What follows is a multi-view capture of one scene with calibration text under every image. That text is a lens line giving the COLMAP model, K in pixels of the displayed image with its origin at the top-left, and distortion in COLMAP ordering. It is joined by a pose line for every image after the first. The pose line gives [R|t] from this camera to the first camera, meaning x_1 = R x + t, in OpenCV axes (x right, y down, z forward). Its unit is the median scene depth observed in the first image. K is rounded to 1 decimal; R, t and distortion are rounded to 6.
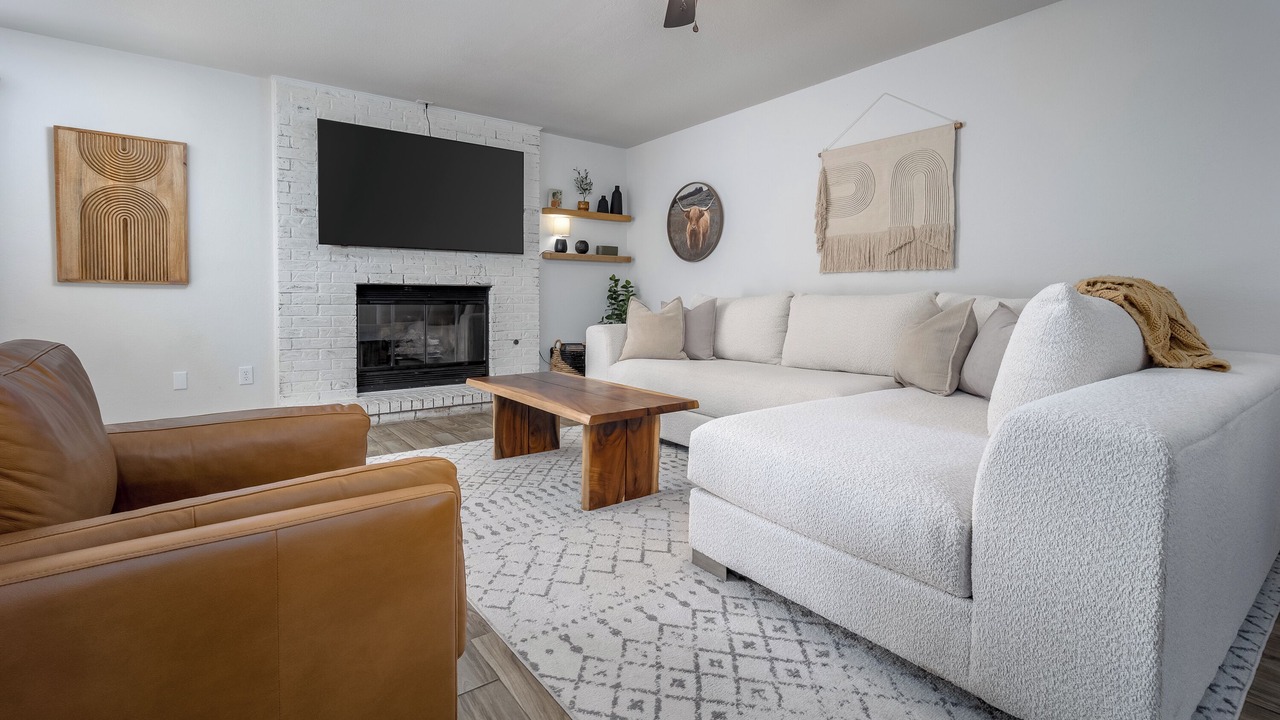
lens RADIAL K [[582.9, 0, 646.5], [0, 582.9, 308.8], [0, 0, 1]] dist [-0.002025, -0.000079]
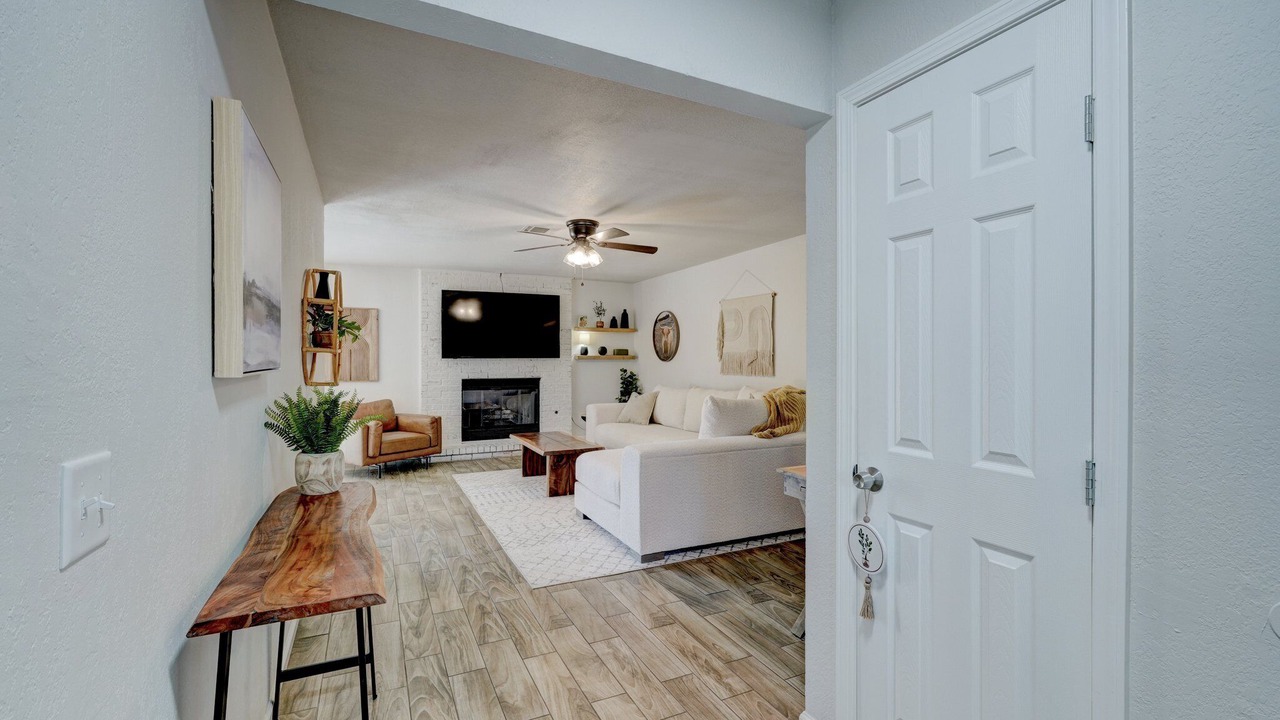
lens RADIAL K [[550.3, 0, 641.4], [0, 550.3, 358.2], [0, 0, 1]] dist [0.000334, 0.002368]
pose [[0.981626, -0.006334, -0.190711, 0.340843], [0.001760, 0.999707, -0.024143, -0.063139], [0.190808, 0.023364, 0.981349, -0.511668]]
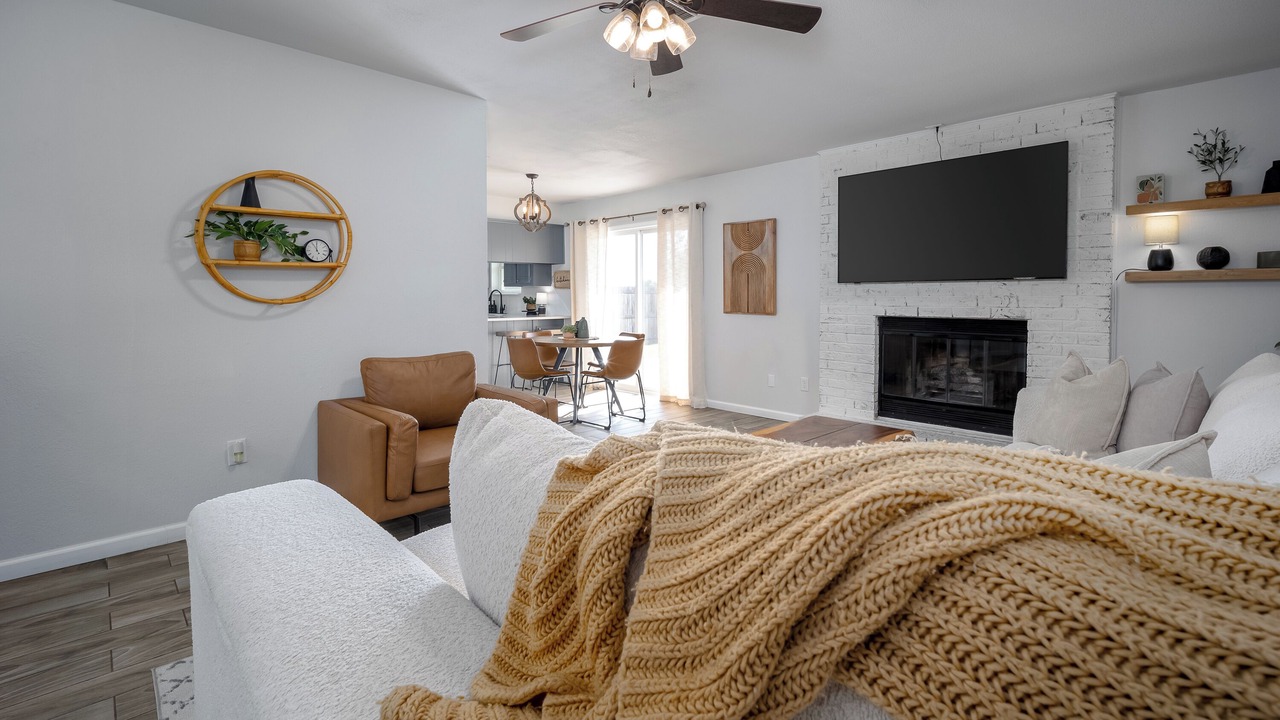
lens RADIAL K [[575.5, 0, 648.0], [0, 575.5, 319.3], [0, 0, 1]] dist [-0.002243, 0.003350]
pose [[0.119919, 0.033535, -0.992217, 0.507889], [-0.025273, 0.999209, 0.030717, -0.057755], [0.992462, 0.021393, 0.120672, 0.435143]]
